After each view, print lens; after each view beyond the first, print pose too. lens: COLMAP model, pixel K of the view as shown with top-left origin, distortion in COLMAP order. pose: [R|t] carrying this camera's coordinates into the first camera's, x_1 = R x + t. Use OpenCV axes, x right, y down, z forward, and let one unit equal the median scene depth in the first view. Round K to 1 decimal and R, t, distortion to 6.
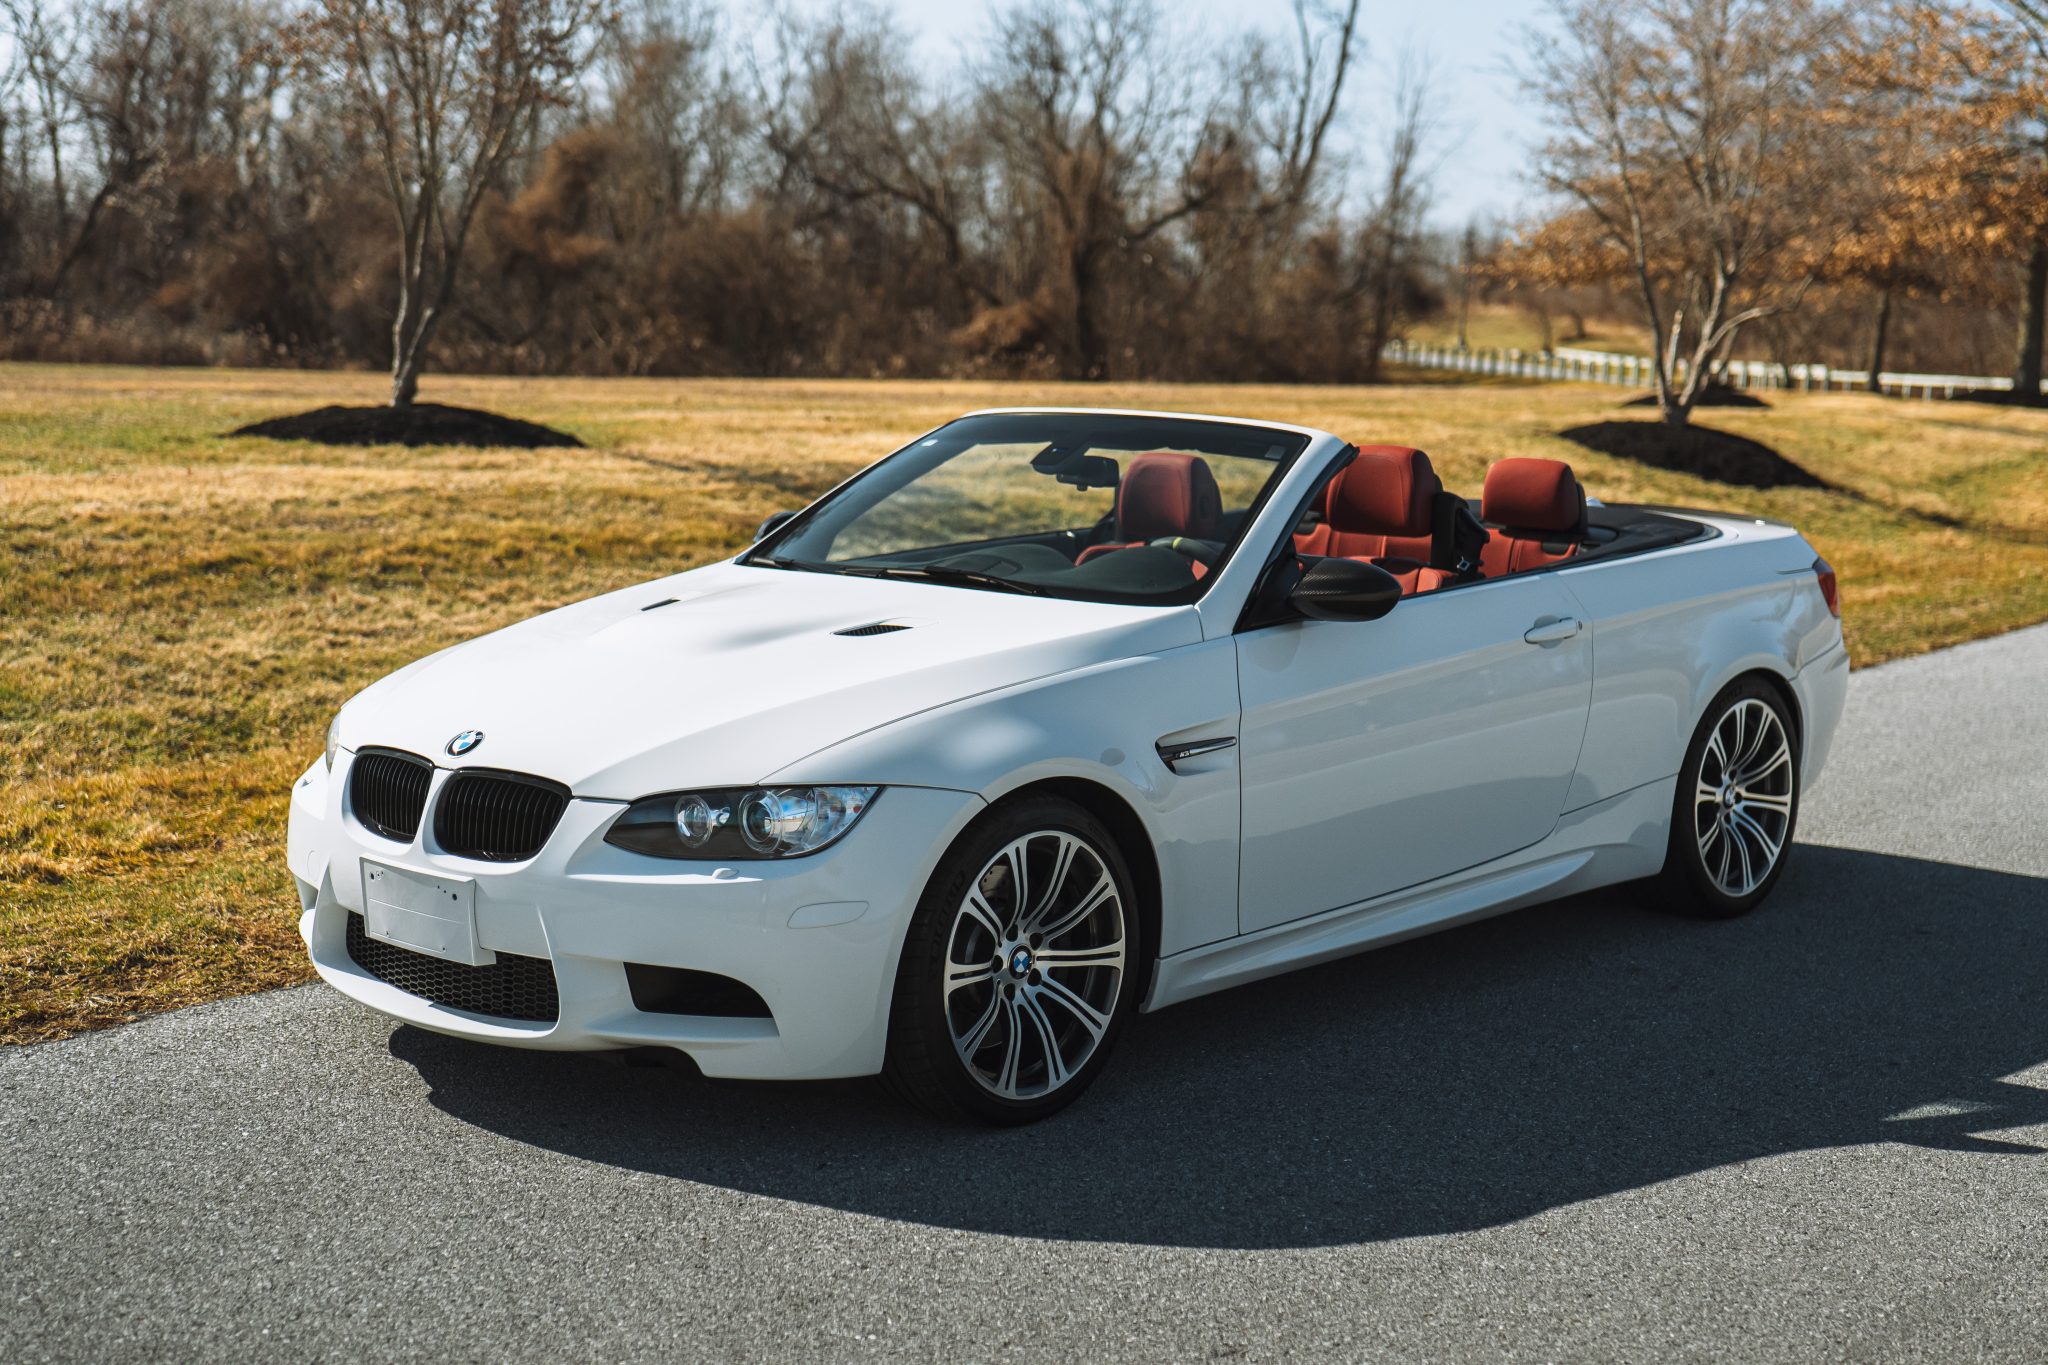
lens RADIAL K [[2790.7, 0, 1024.0], [0, 2790.7, 682.5], [0, 0, 1]] dist [-0.013280, 0.023207]
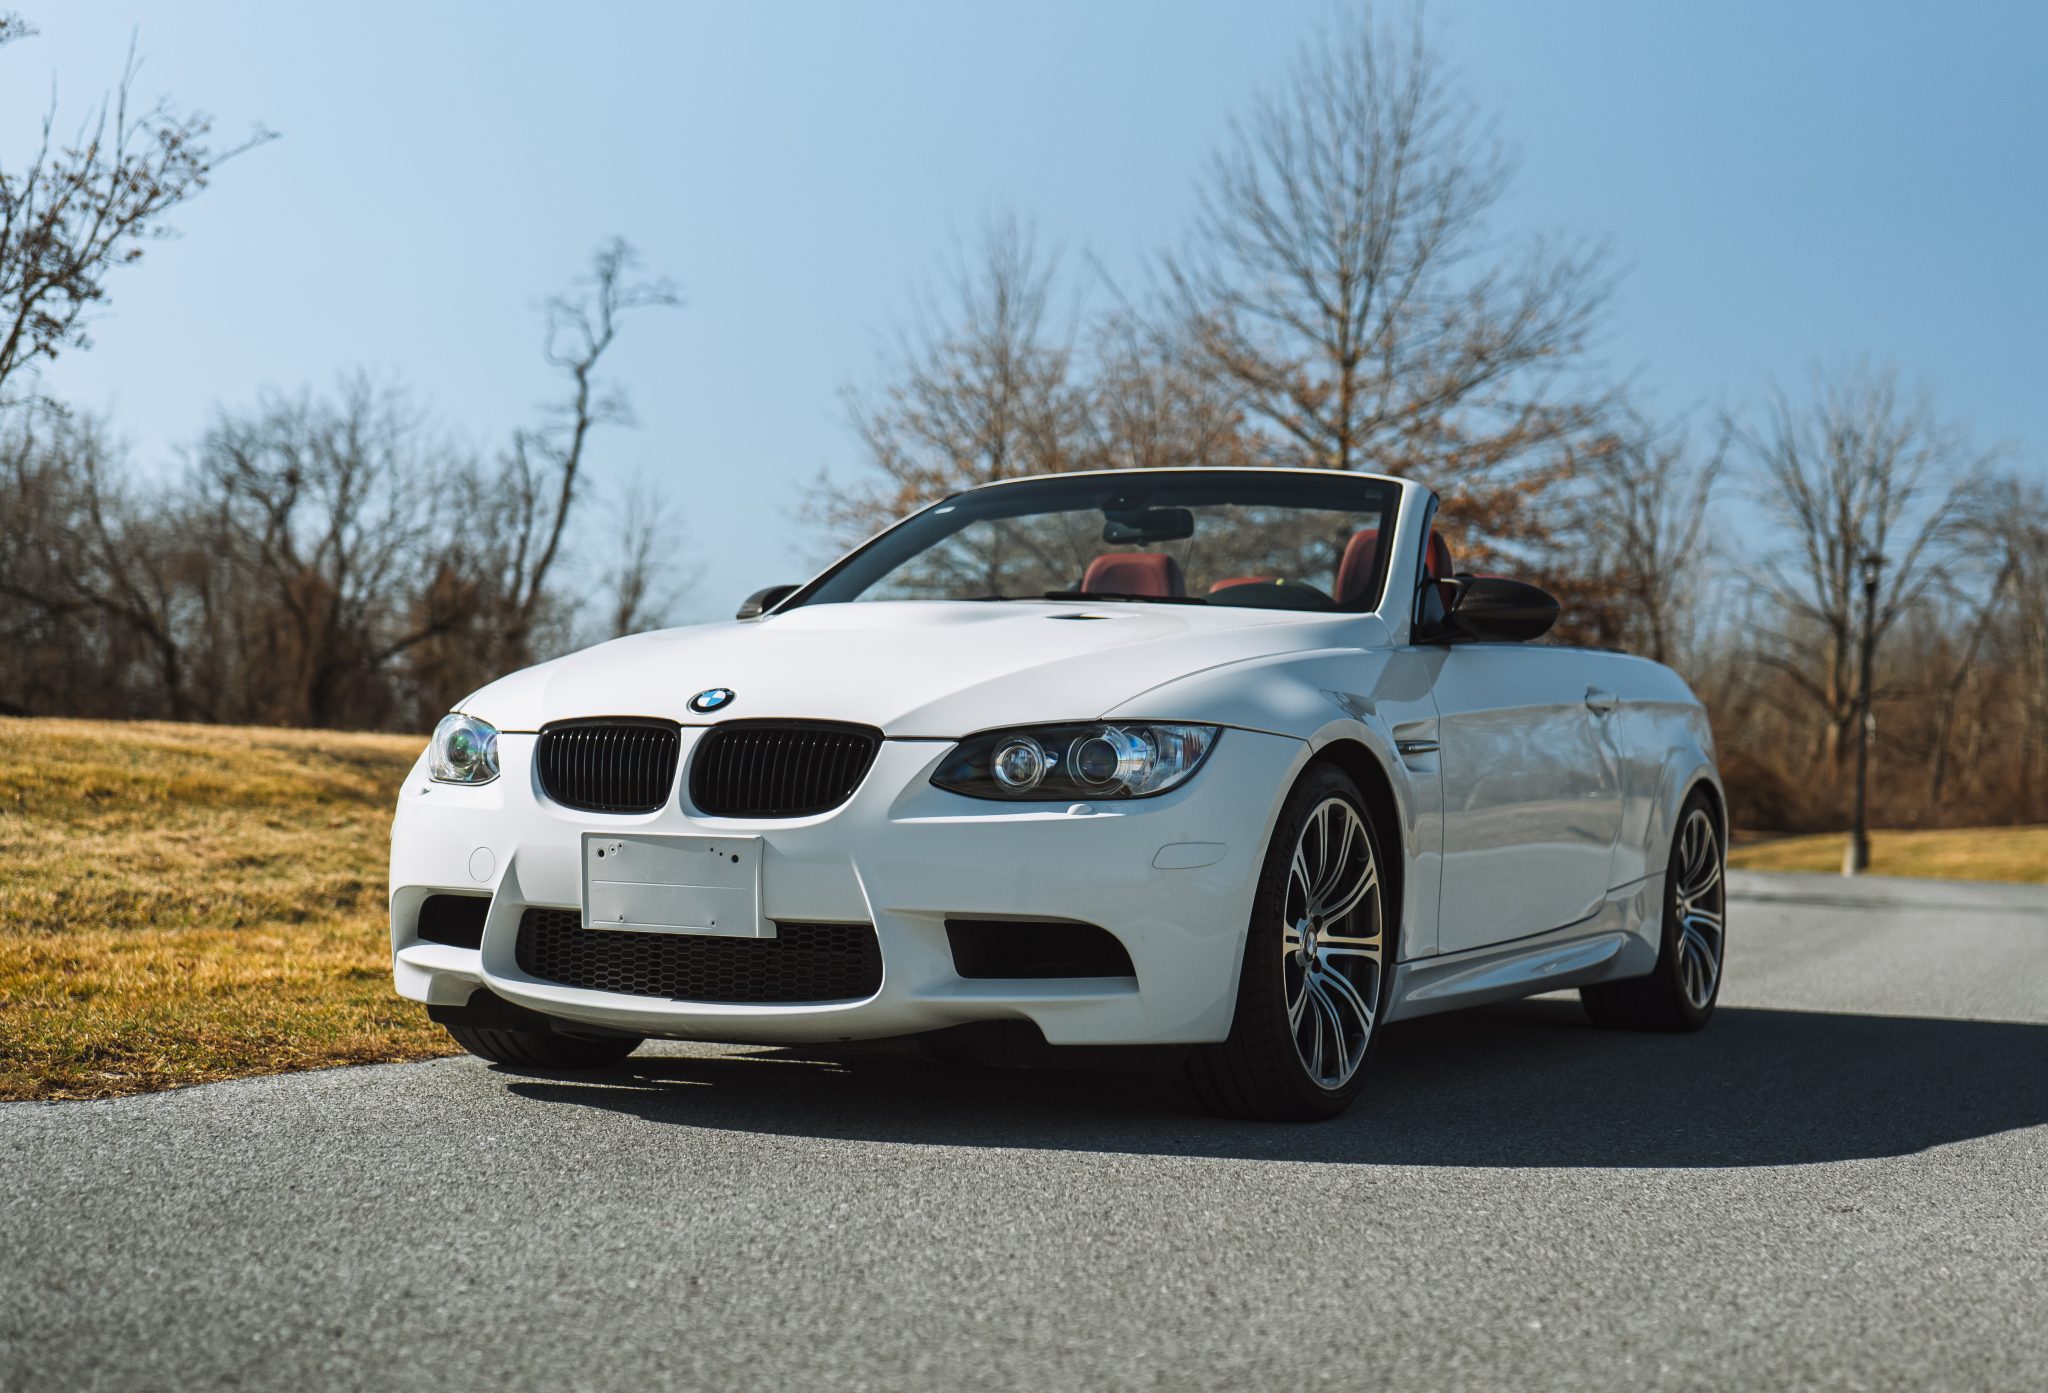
lens RADIAL K [[2905.7, 0, 1075.7], [0, 2905.7, 704.5], [0, 0, 1]] dist [-0.017429, 0.014840]
pose [[0.955904, 0.018067, 0.293124, -0.207375], [0.027548, 0.988189, -0.150742, 0.094983], [-0.292385, 0.152170, 0.944116, 0.056942]]
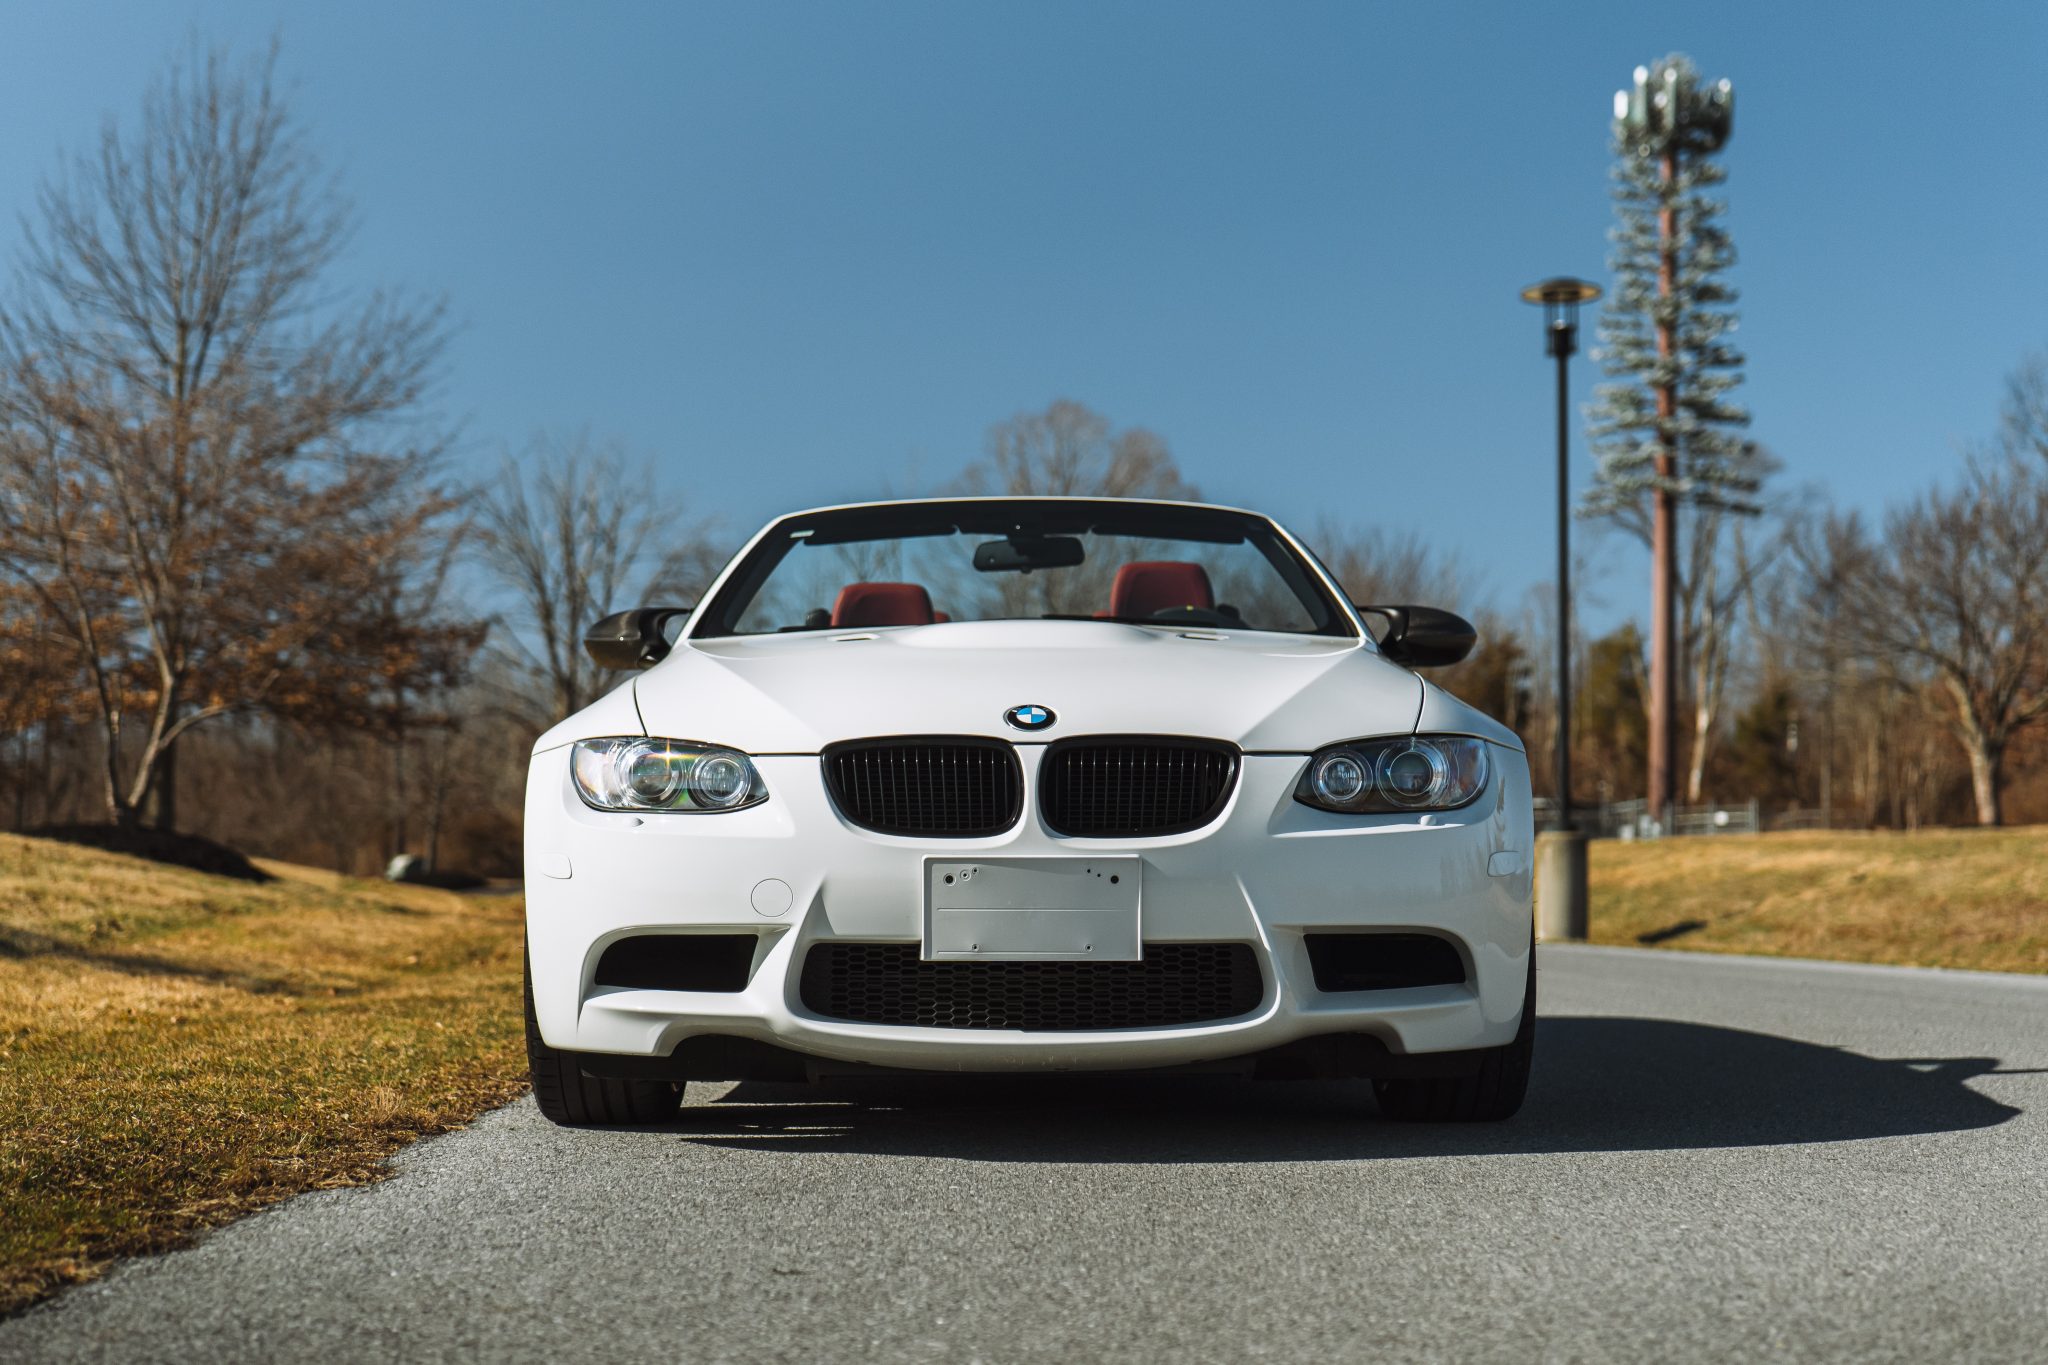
lens RADIAL K [[2790.7, 0, 1024.0], [0, 2790.7, 682.5], [0, 0, 1]] dist [-0.013280, 0.023207]
pose [[0.740865, 0.024774, 0.671196, -0.443851], [0.101103, 0.983819, -0.147911, 0.078652], [-0.664000, 0.177441, 0.726373, 0.221718]]
